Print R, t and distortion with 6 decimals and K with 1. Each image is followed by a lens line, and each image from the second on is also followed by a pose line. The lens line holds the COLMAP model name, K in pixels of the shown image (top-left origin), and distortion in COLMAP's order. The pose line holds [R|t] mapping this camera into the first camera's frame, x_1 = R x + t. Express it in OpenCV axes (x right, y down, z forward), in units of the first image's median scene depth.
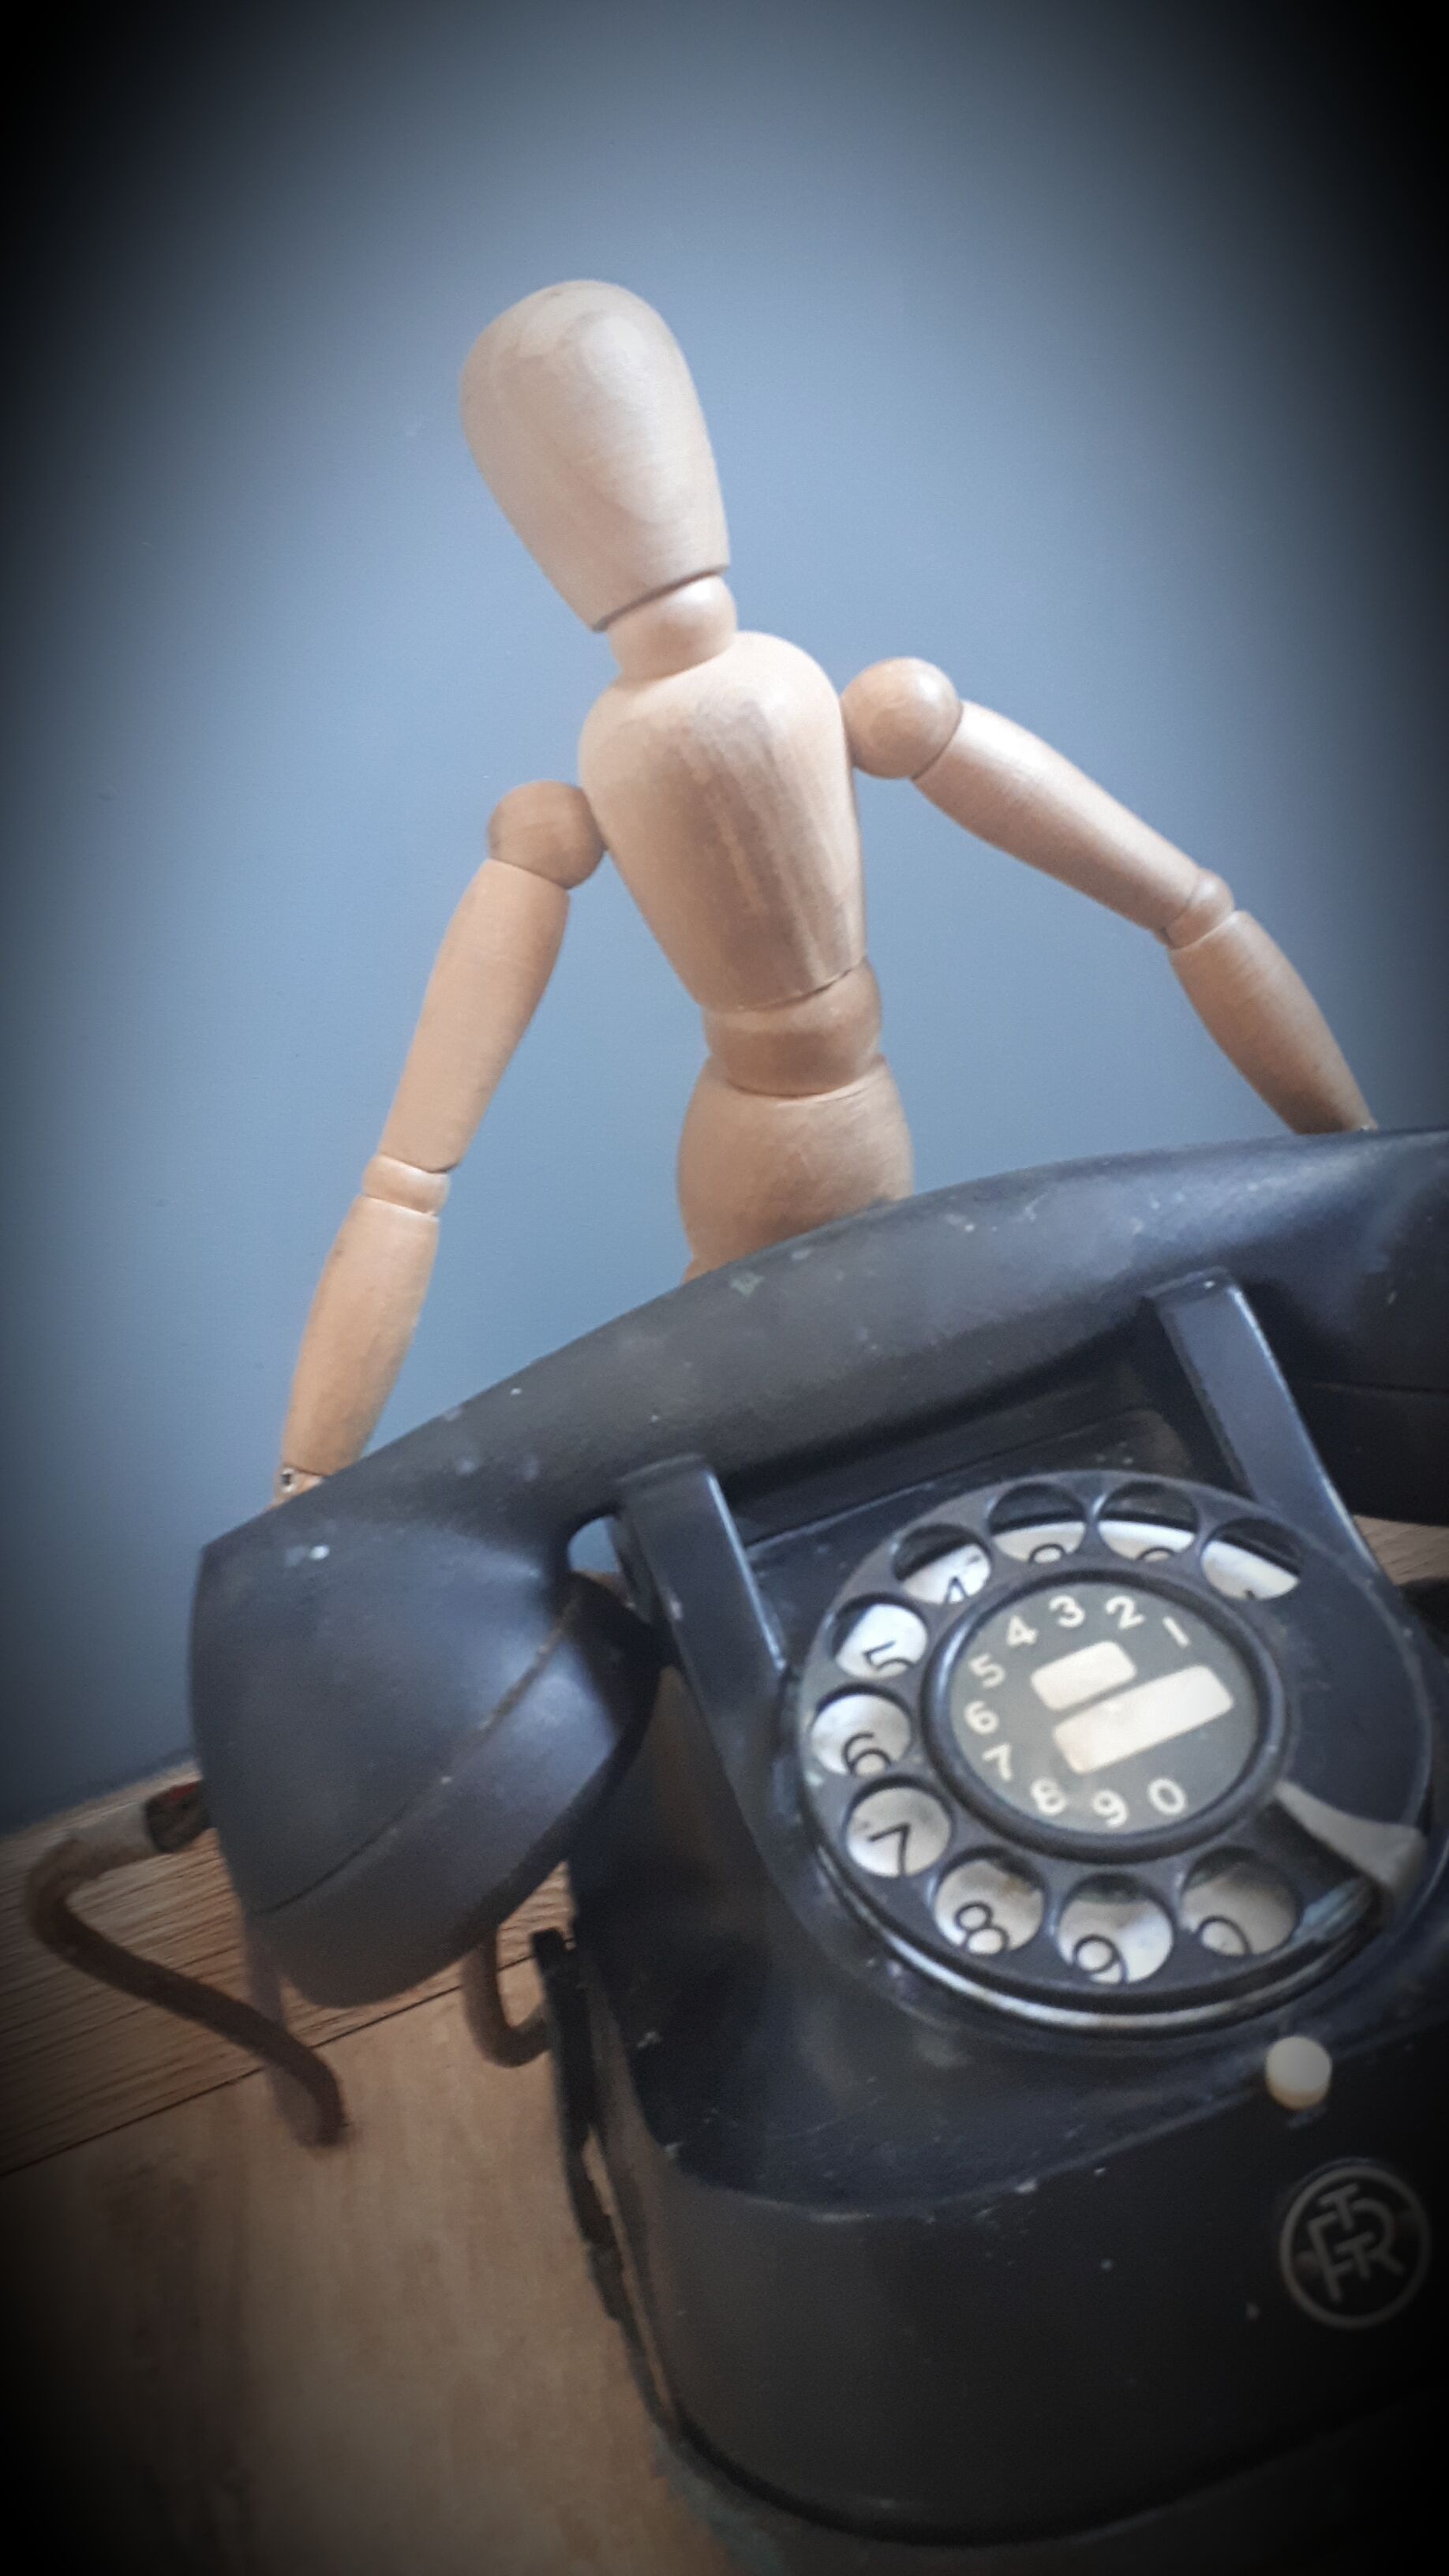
lens RADIAL K [[2058.6, 0, 702.7], [0, 2058.6, 1287.3], [0, 0, 1]] dist [0.106360, -0.195170]
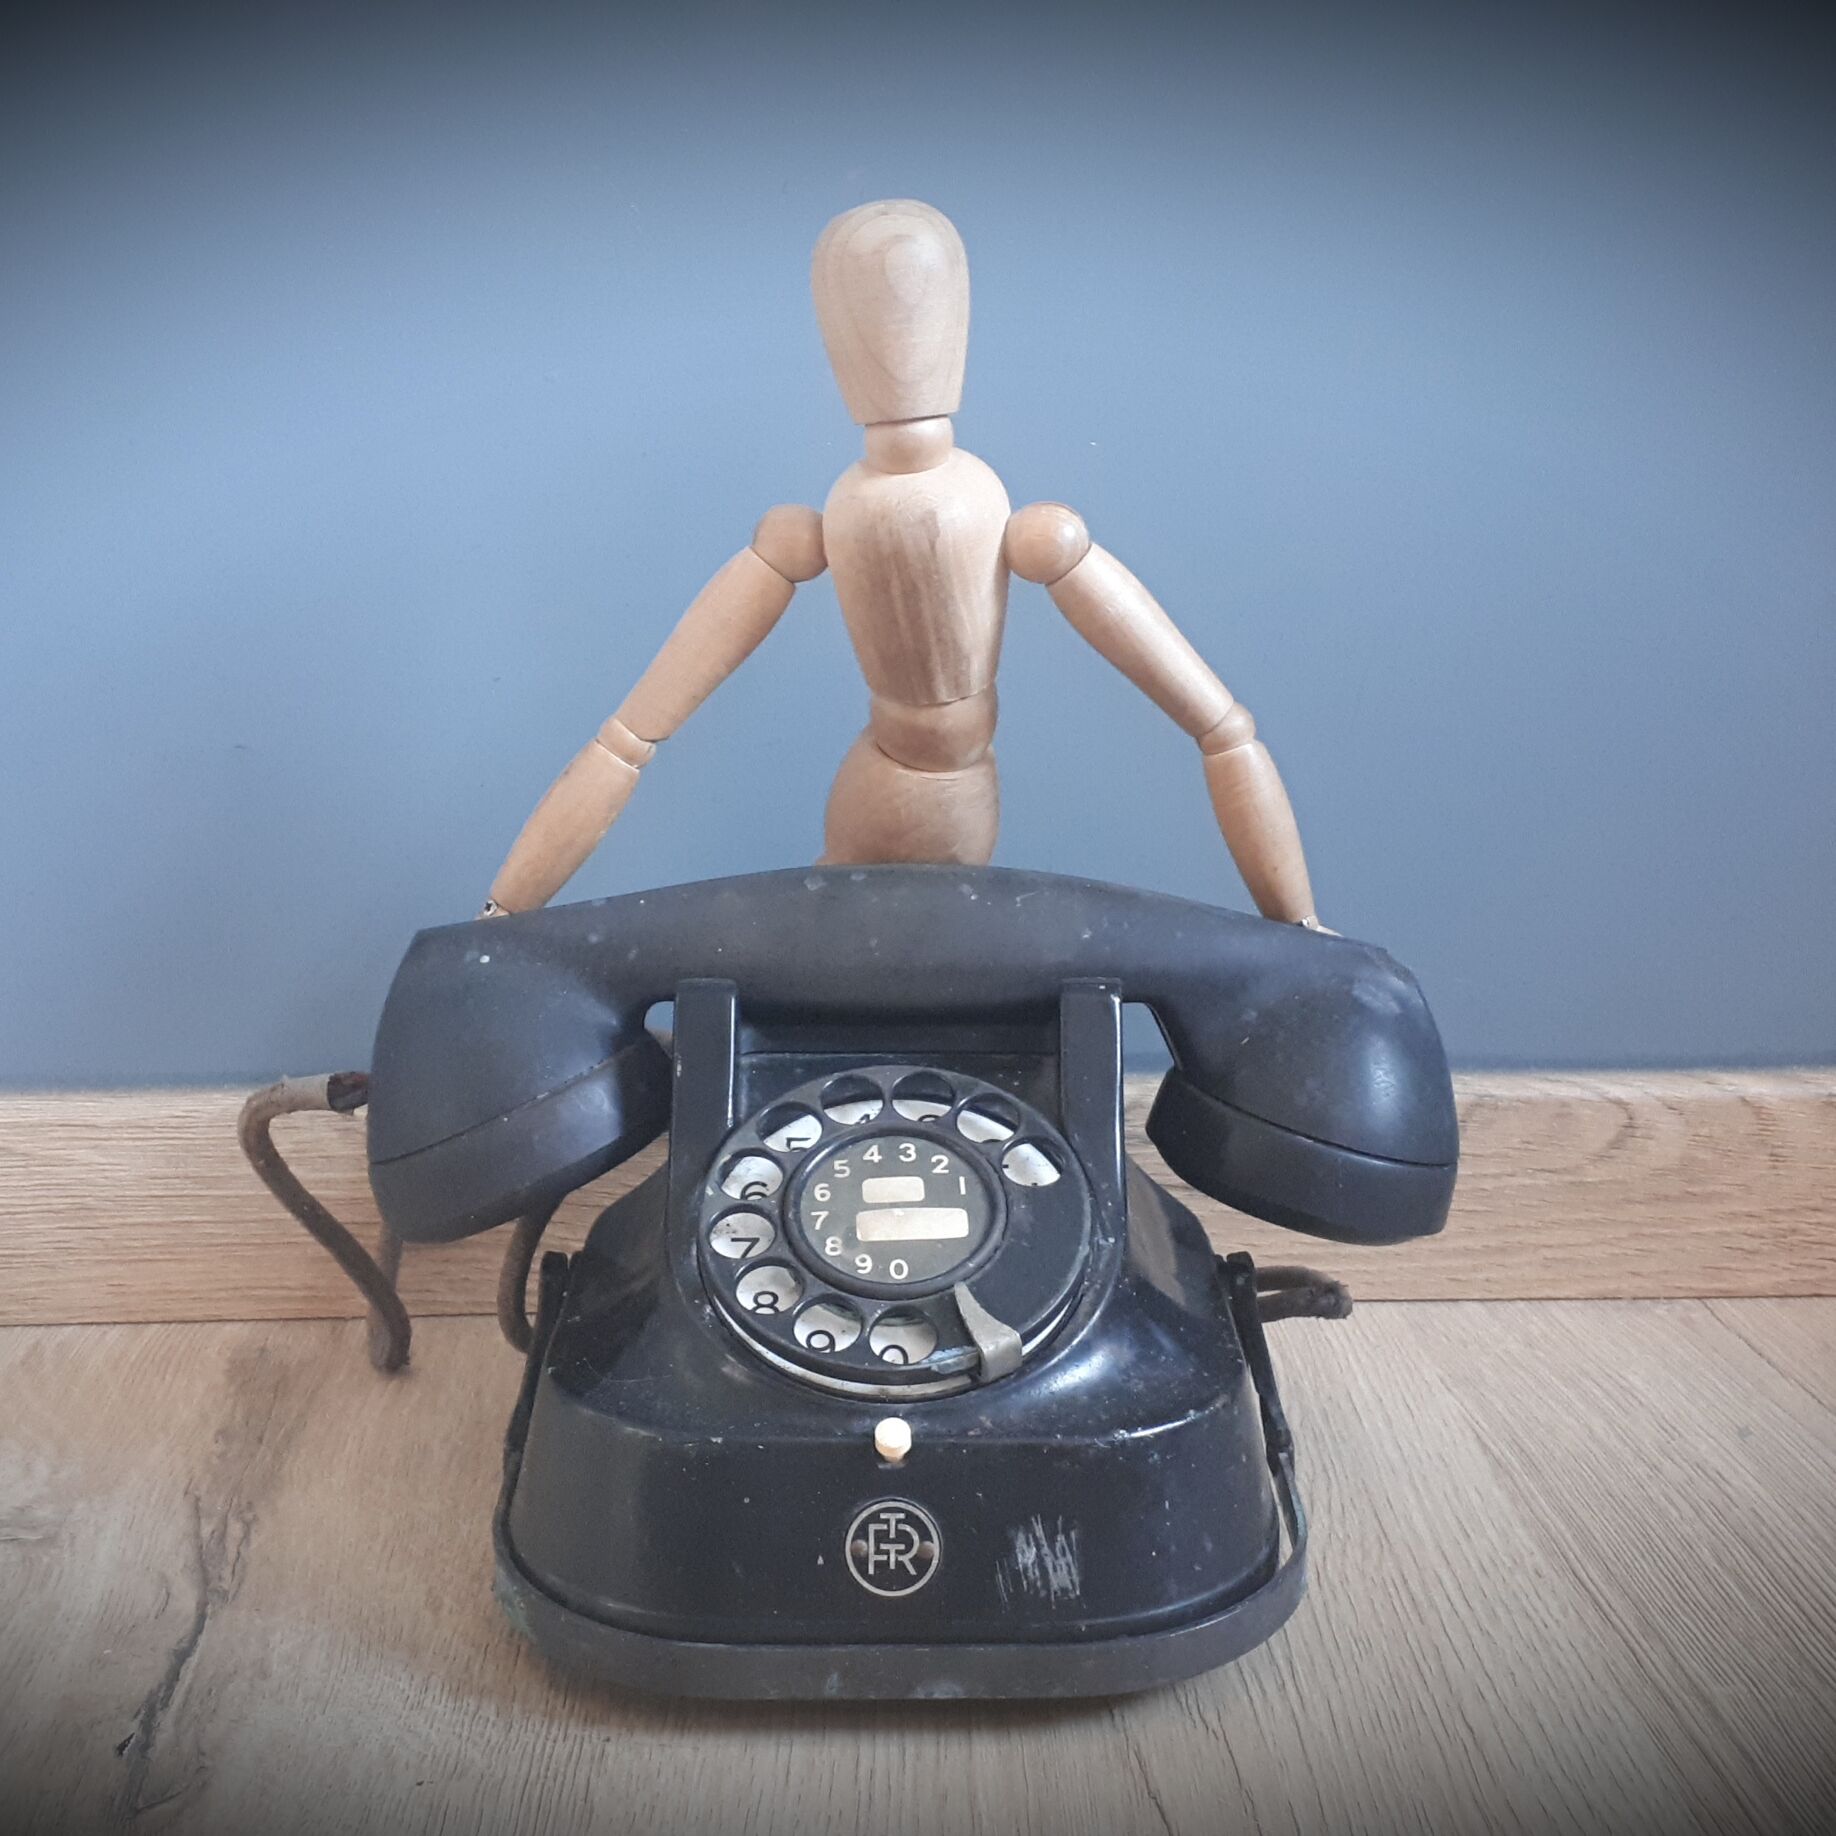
lens RADIAL K [[2551.8, 0, 887.3], [0, 2551.8, 918.4], [0, 0, 1]] dist [0.282245, -0.886219]
pose [[0.934973, 0.327879, -0.135355, 0.339149], [-0.321096, 0.944467, 0.069853, -0.127496], [0.150742, -0.021848, 0.988332, -0.825985]]
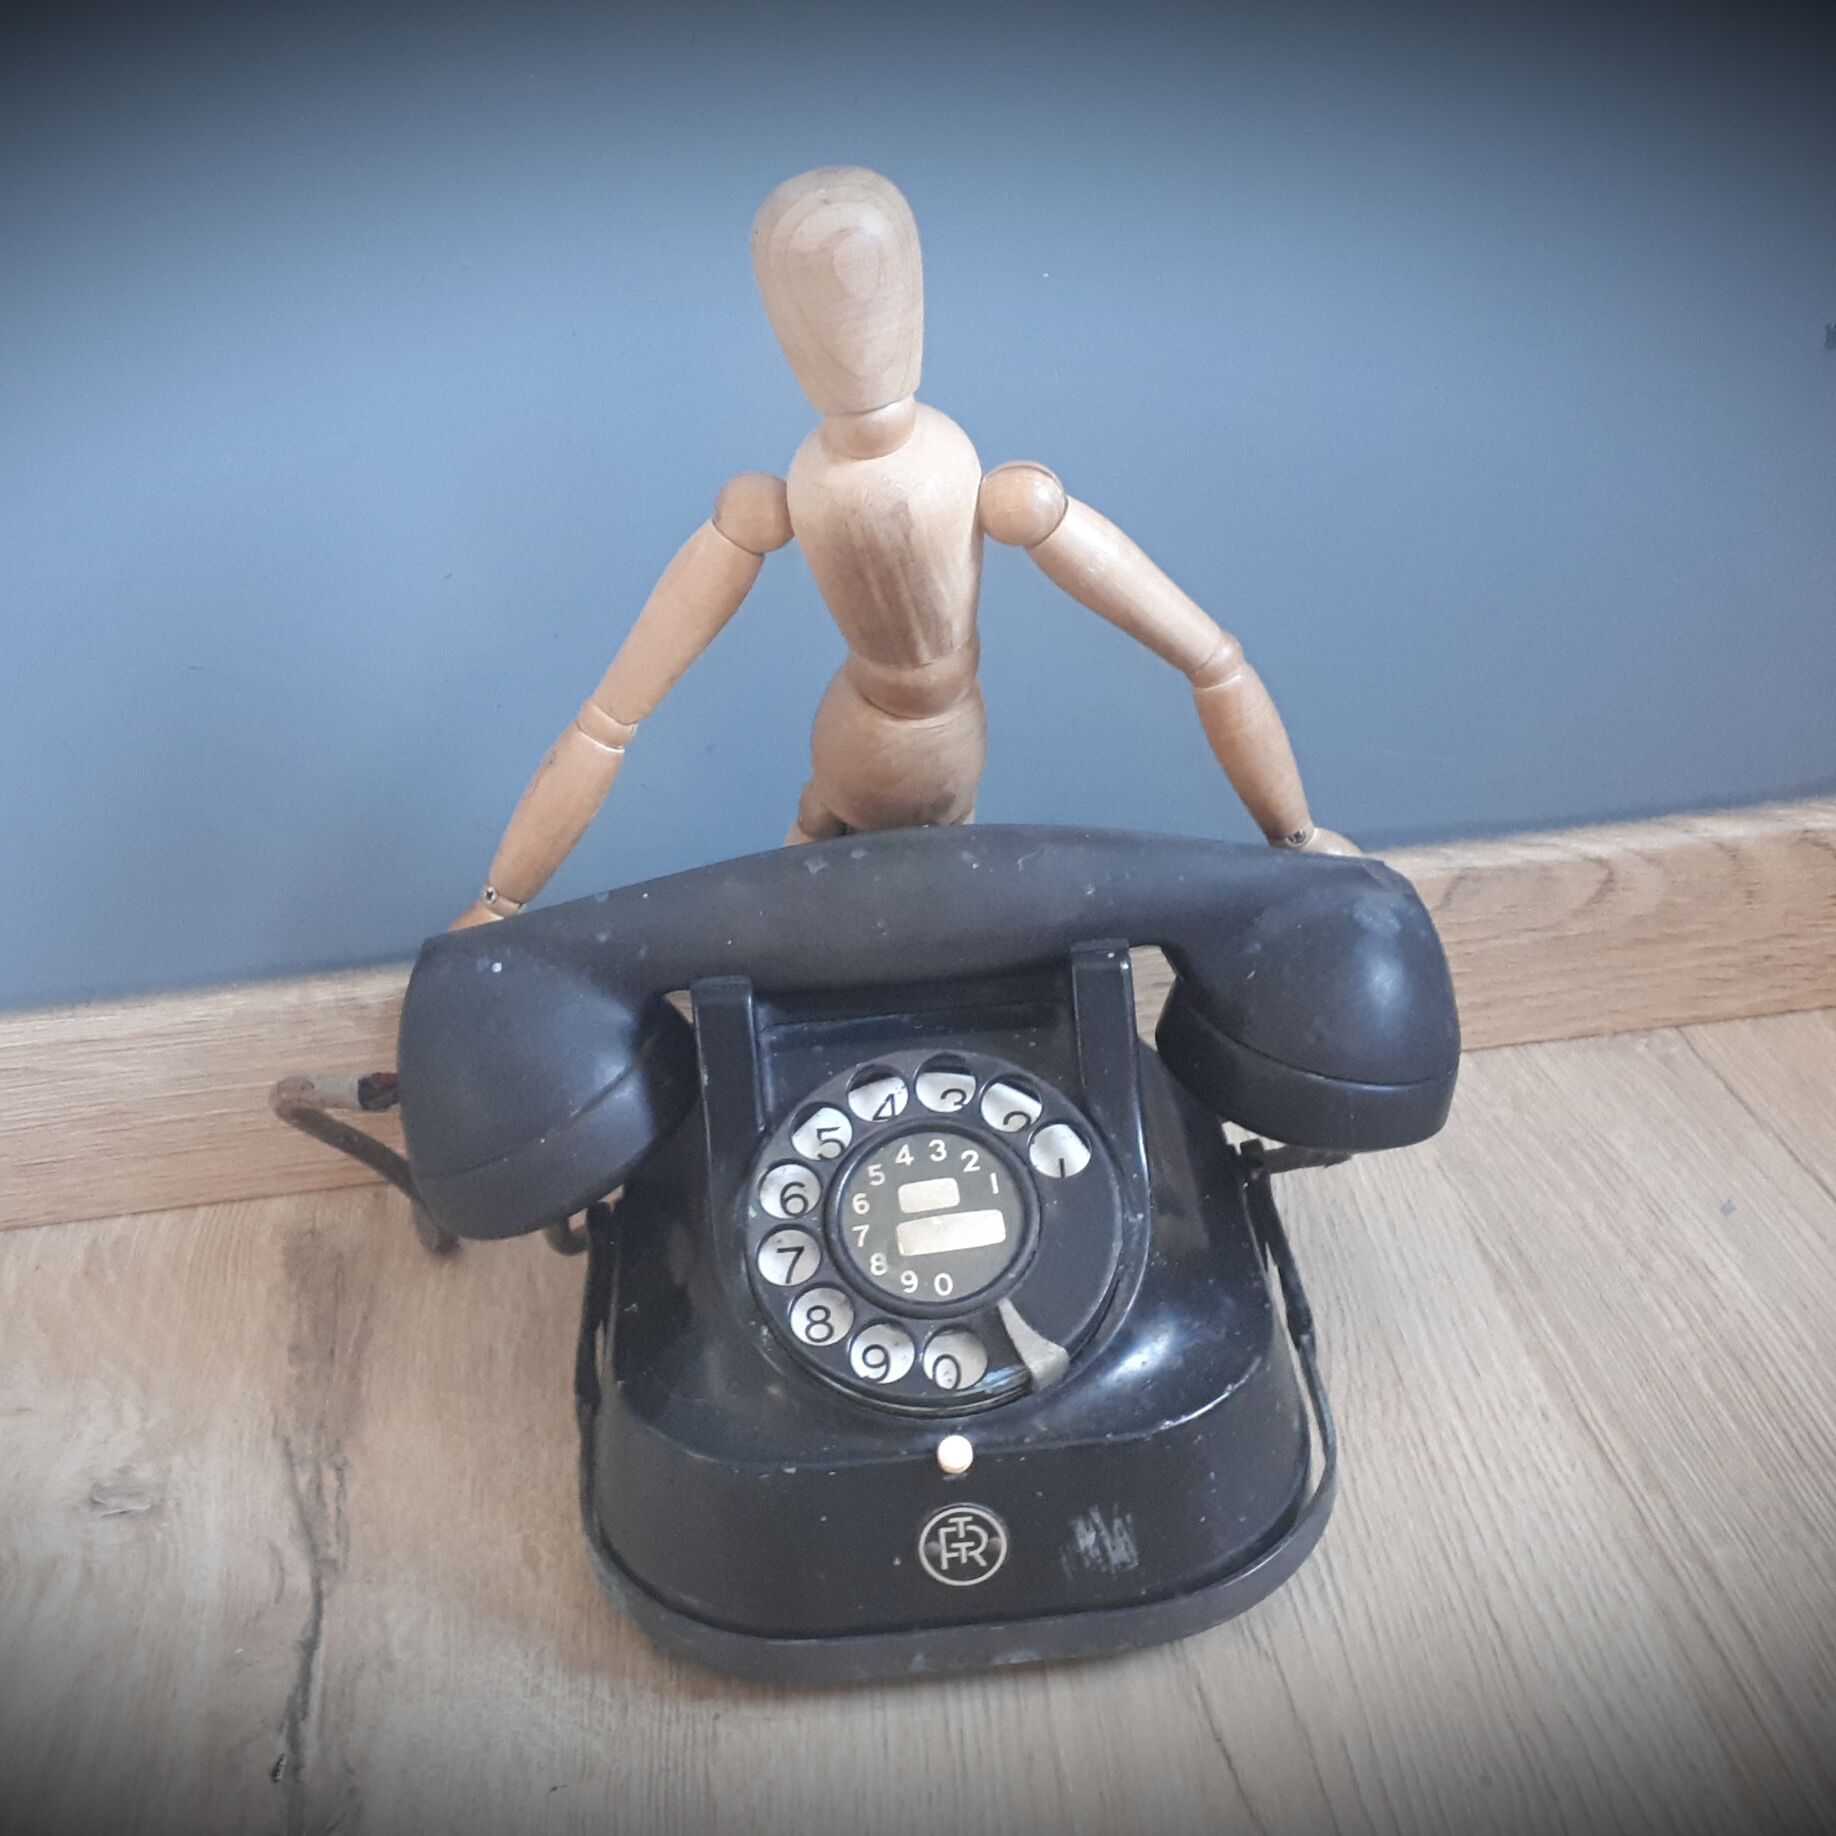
lens RADIAL K [[2551.8, 0, 887.3], [0, 2551.8, 918.4], [0, 0, 1]] dist [0.282245, -0.886219]
pose [[0.965144, 0.260336, -0.026890, 0.135496], [-0.238291, 0.916580, 0.321089, -0.589302], [0.108238, -0.303489, 0.946667, -0.761732]]
